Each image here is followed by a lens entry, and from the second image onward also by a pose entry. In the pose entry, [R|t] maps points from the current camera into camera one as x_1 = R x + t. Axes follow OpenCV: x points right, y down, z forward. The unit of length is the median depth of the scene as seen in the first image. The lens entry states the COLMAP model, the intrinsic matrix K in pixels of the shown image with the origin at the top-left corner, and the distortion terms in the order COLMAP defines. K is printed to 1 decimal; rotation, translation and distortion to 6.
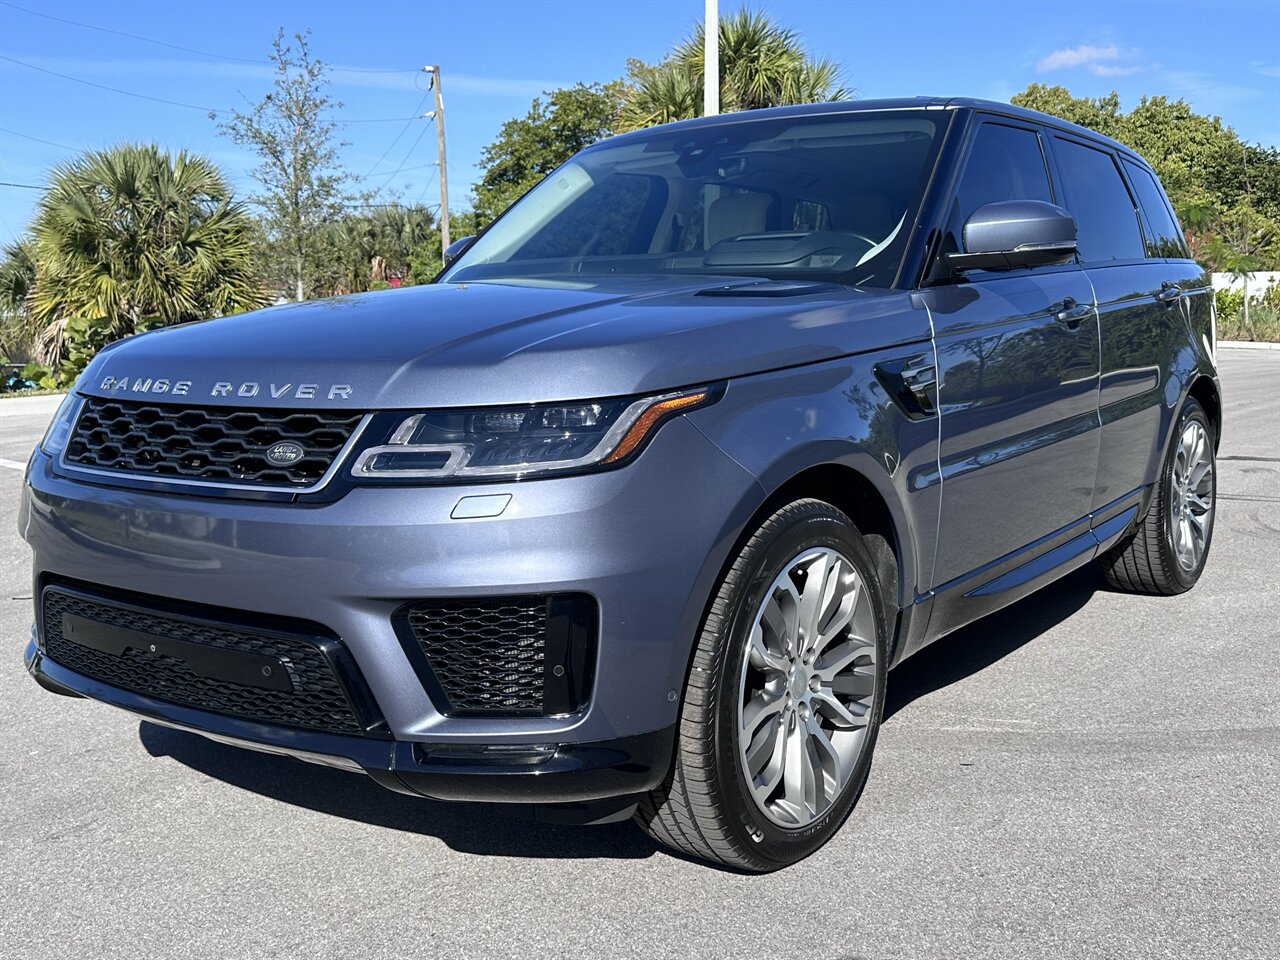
lens RADIAL K [[1298.5, 0, 636.8], [0, 1298.5, 471.7], [0, 0, 1]] dist [0.186809, -0.418063]
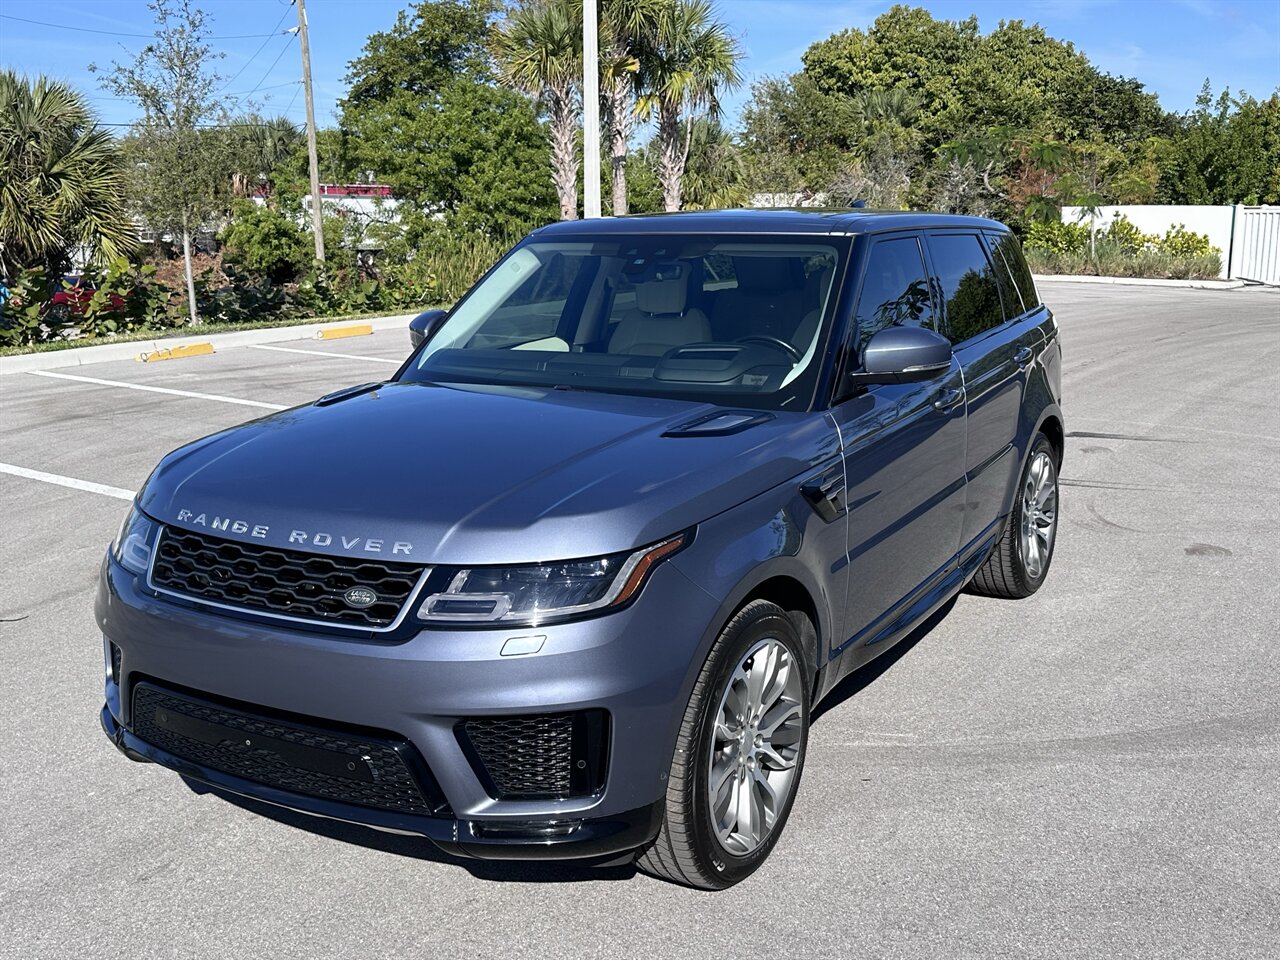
lens RADIAL K [[1298.5, 0, 636.8], [0, 1298.5, 471.7], [0, 0, 1]] dist [0.186809, -0.418063]
pose [[0.994915, -0.015228, 0.099562, -0.096281], [0.008183, 0.997458, 0.070784, -0.174390], [-0.100387, -0.069609, 0.992511, -0.226977]]
